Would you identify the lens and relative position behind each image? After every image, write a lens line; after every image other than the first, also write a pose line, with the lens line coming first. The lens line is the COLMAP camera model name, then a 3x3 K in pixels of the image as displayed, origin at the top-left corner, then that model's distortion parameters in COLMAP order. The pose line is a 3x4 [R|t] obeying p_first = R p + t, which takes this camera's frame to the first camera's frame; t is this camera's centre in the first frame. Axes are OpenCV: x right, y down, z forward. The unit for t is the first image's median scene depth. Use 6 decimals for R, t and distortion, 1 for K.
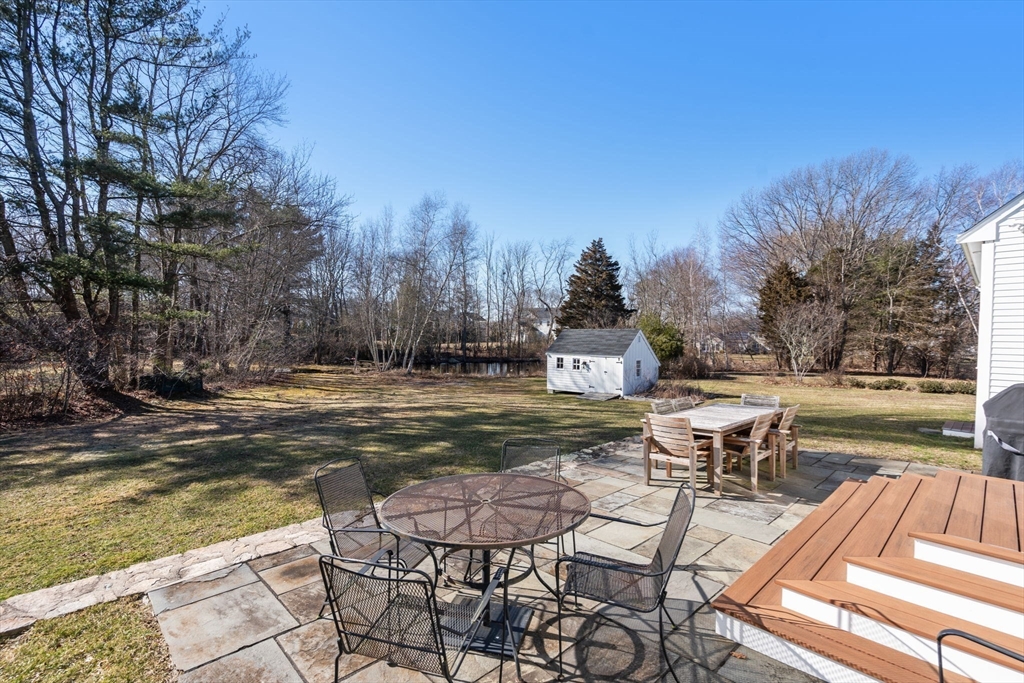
lens RADIAL K [[458.3, 0, 497.0], [0, 458.3, 343.8], [0, 0, 1]] dist [-0.001668, 0.000104]
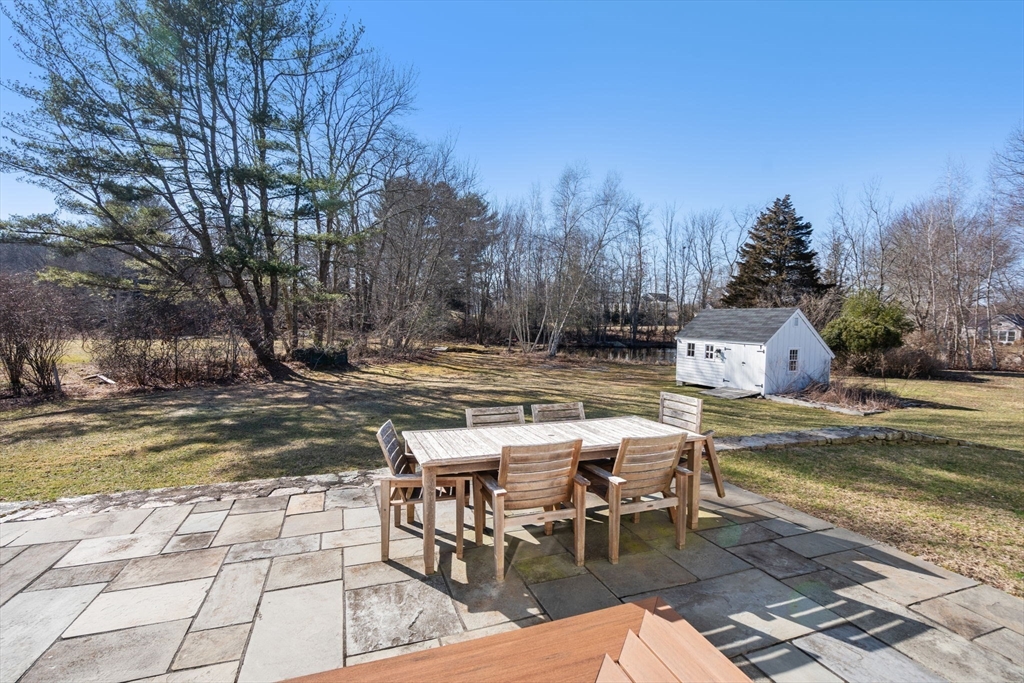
lens RADIAL K [[465.1, 0, 512.0], [0, 465.1, 341.5], [0, 0, 1]] dist [-0.003223, -0.000323]
pose [[0.920711, 0.024694, -0.389464, 0.162132], [-0.012446, 0.999346, 0.033940, 0.002428], [0.390048, -0.026402, 0.920416, 0.100095]]
